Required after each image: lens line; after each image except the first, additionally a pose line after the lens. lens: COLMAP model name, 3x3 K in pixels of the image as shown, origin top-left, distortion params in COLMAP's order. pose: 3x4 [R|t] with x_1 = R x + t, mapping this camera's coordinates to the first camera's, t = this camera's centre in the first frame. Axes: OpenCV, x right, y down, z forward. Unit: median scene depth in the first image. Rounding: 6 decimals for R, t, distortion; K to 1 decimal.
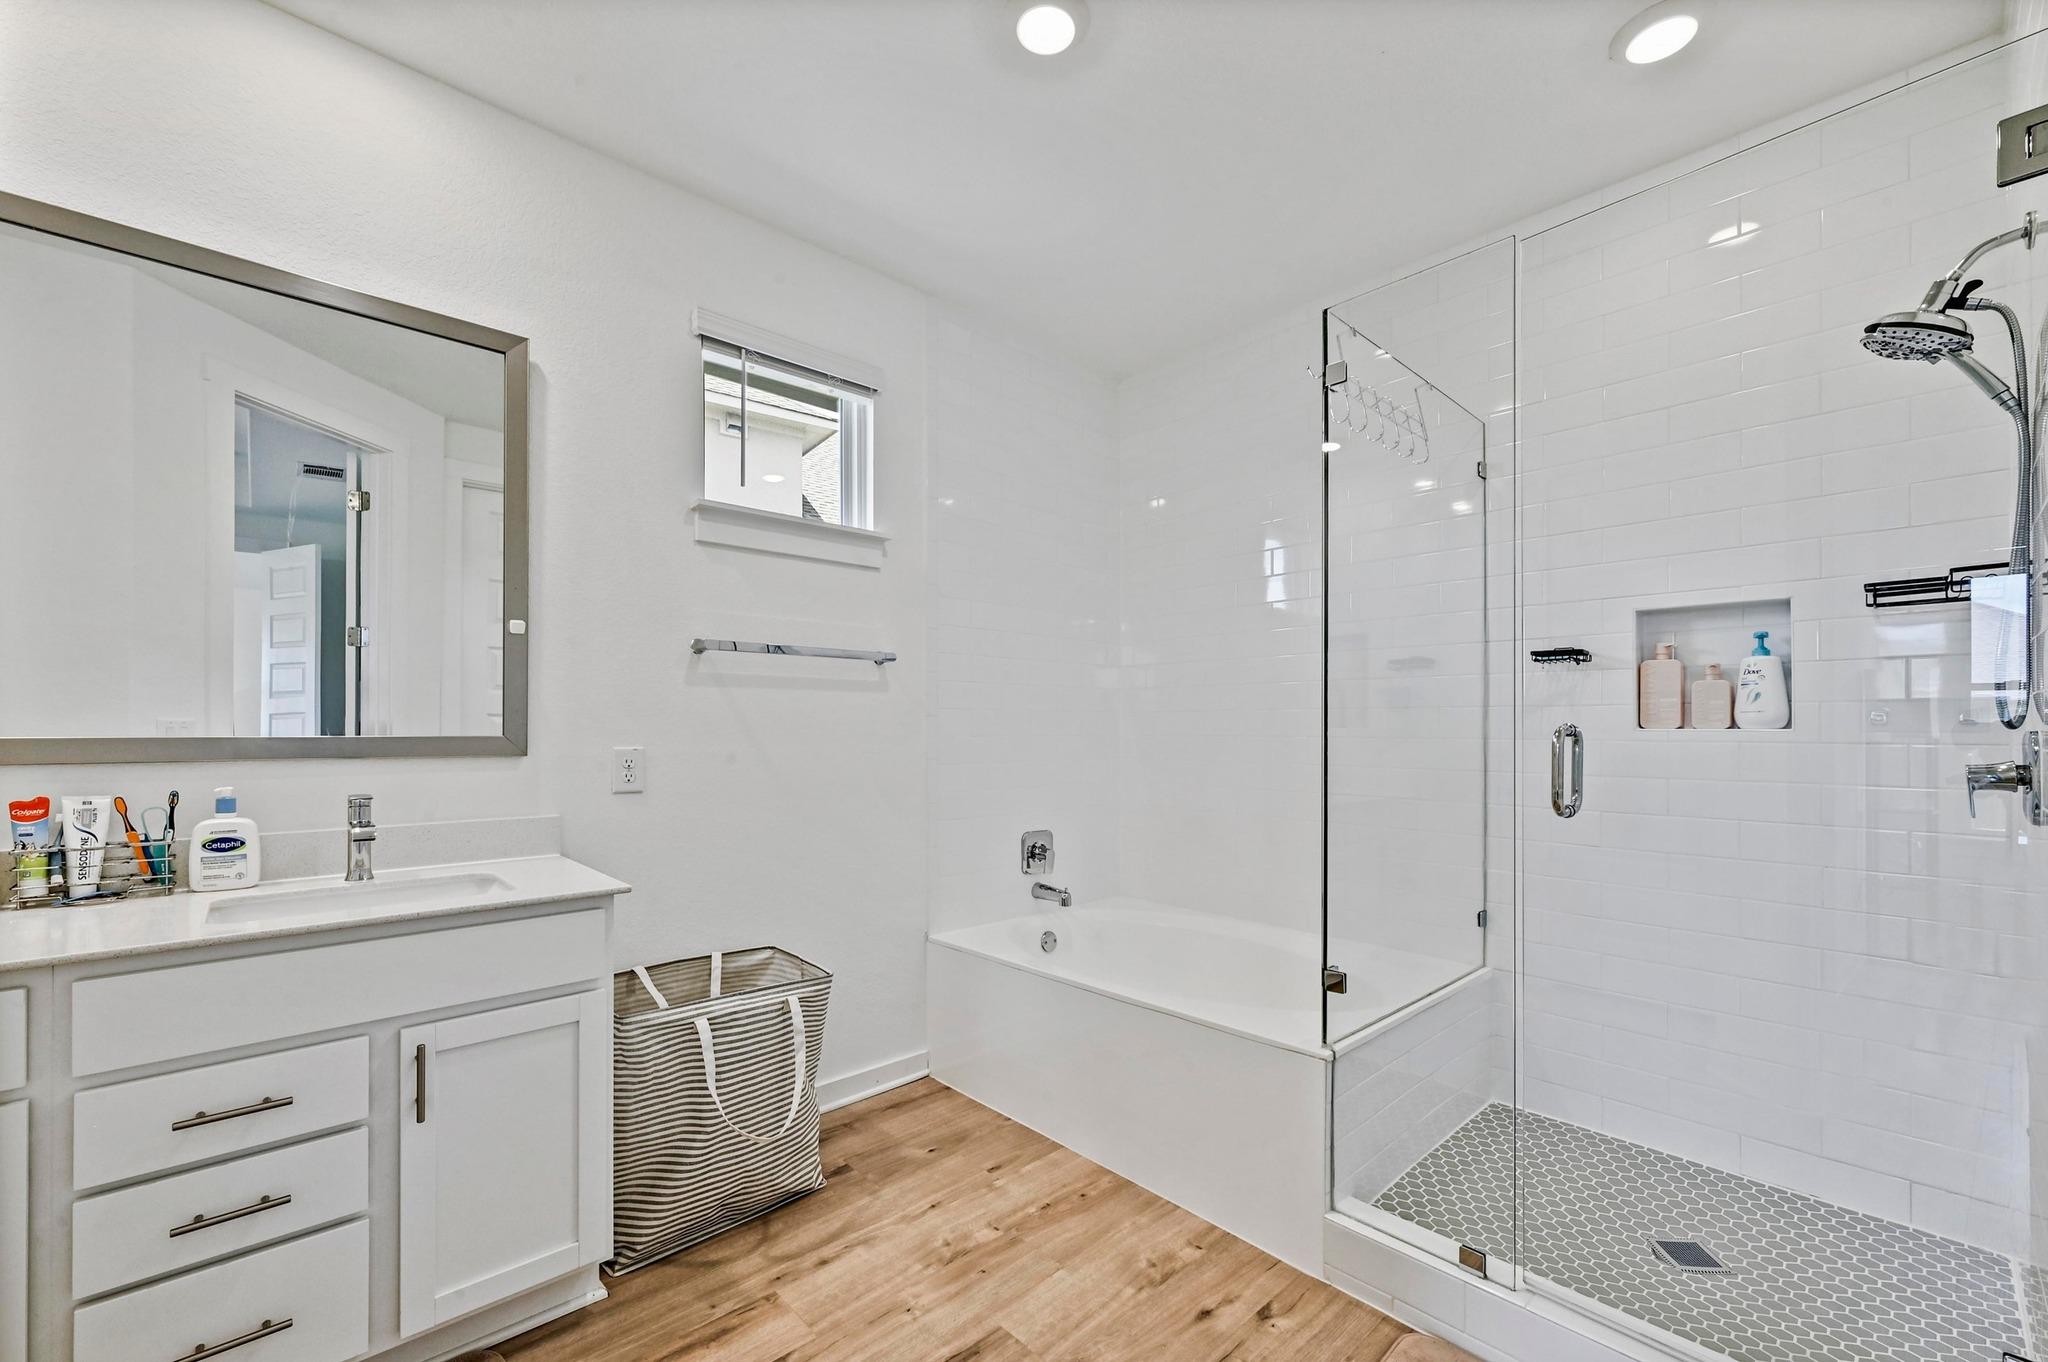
lens RADIAL K [[827.2, 0, 1026.5], [0, 827.2, 730.1], [0, 0, 1]] dist [-0.006667, 0.000766]
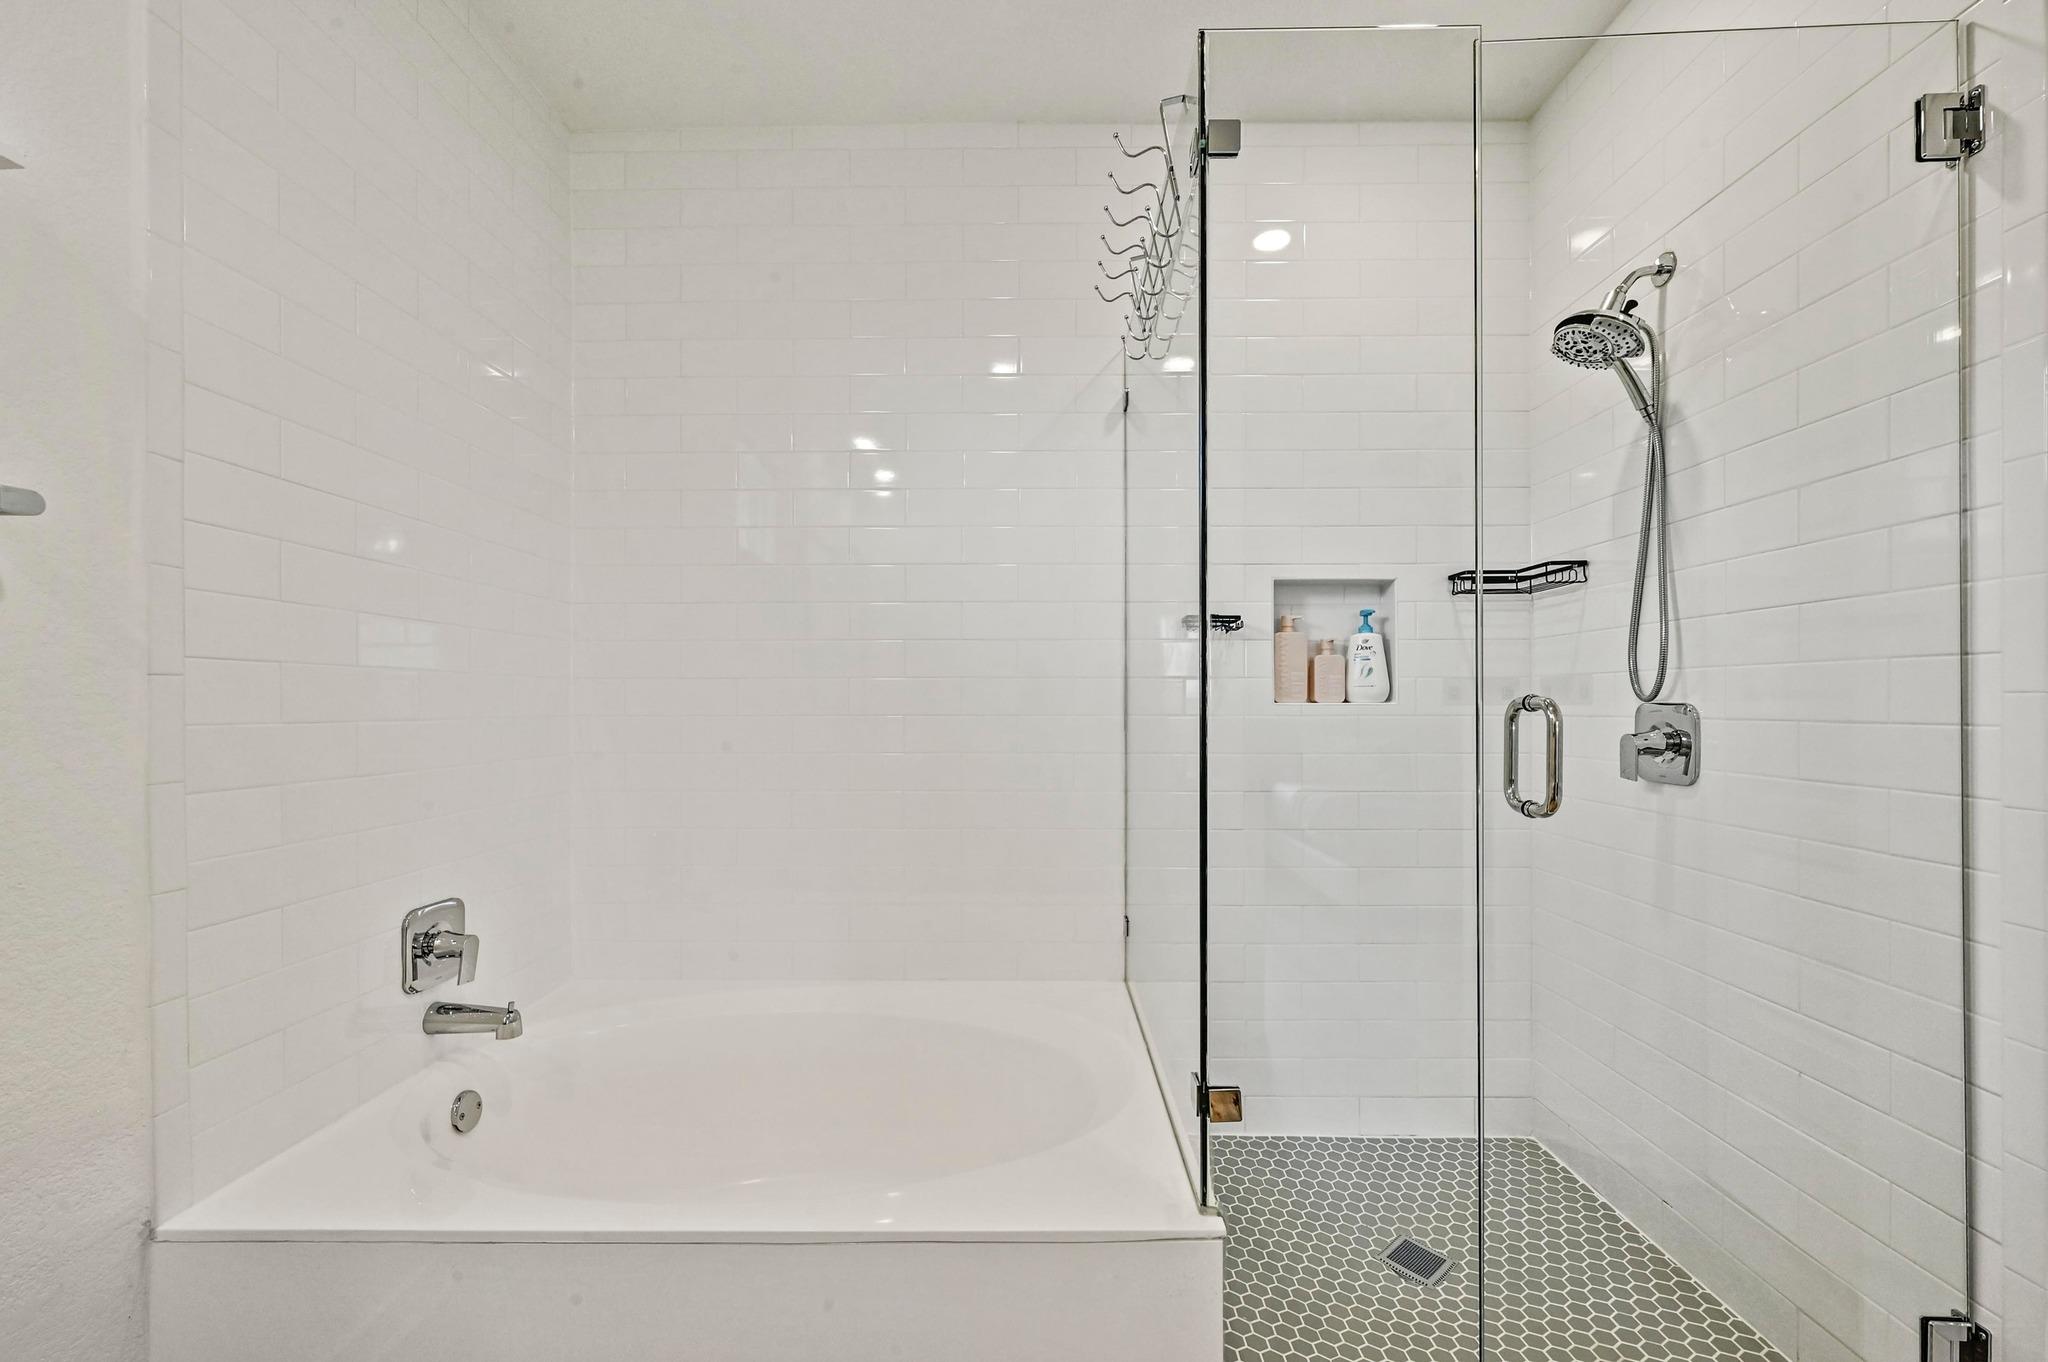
lens RADIAL K [[827.2, 0, 1049.4], [0, 827.2, 705.8], [0, 0, 1]] dist [-0.006667, 0.000766]
pose [[0.688360, -0.002907, 0.725363, -0.144011], [0.003956, 0.999992, 0.000254, 0.000519], [-0.725358, 0.002695, 0.688366, 0.558370]]
